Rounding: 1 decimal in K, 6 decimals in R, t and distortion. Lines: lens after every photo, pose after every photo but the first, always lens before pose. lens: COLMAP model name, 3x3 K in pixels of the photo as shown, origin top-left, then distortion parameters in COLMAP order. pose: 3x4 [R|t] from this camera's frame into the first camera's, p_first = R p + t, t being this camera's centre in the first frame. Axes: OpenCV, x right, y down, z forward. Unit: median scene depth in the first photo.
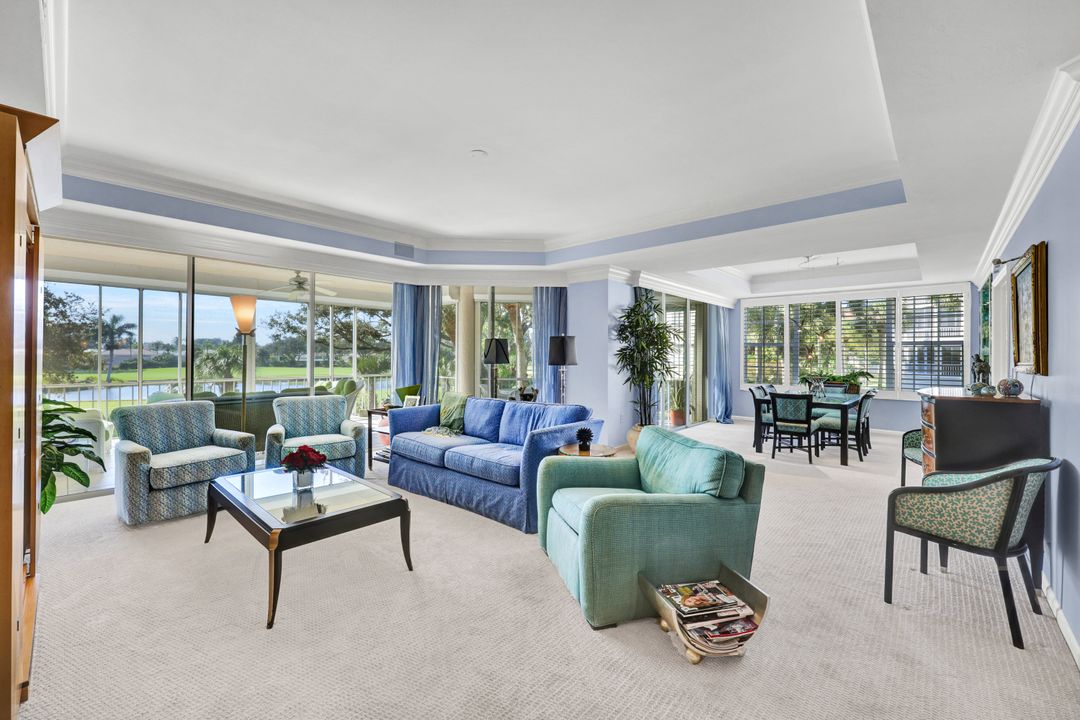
lens RADIAL K [[434.5, 0, 541.4], [0, 434.5, 354.8], [0, 0, 1]] dist [0.003565, -0.000237]
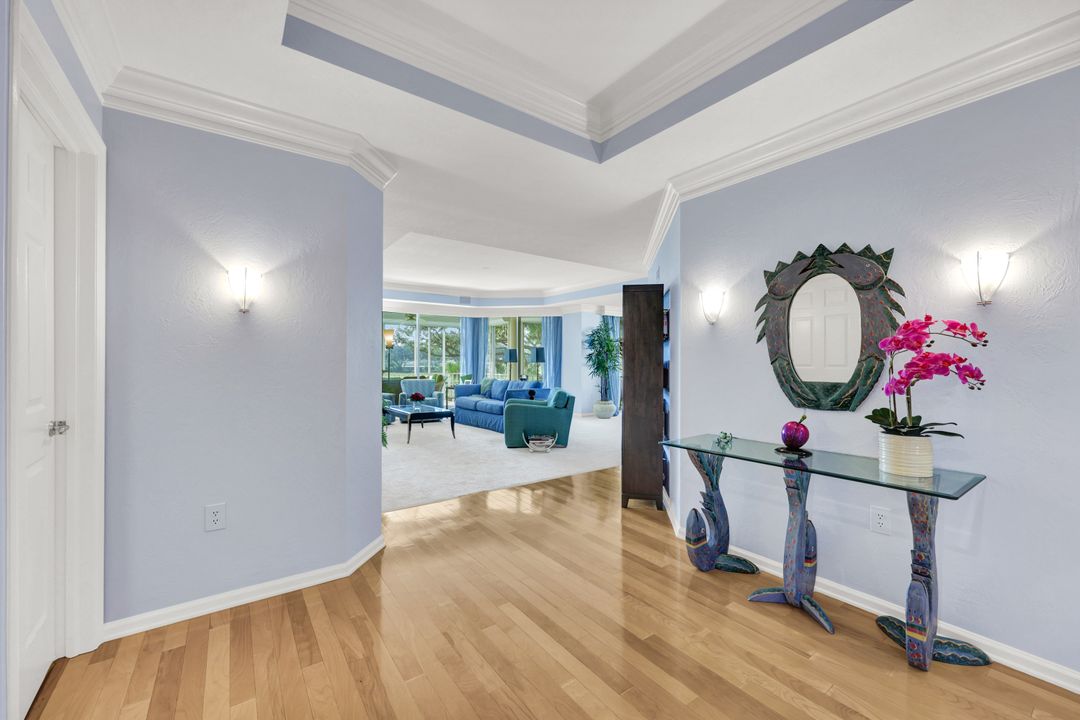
lens RADIAL K [[434.5, 0, 541.7], [0, 434.5, 360.5], [0, 0, 1]] dist [0.003565, -0.000237]
pose [[0.979811, -0.003643, -0.199894, 0.337172], [0.003720, 0.999993, 0.000010, 0.011133], [0.199893, -0.000753, 0.979817, -0.668541]]
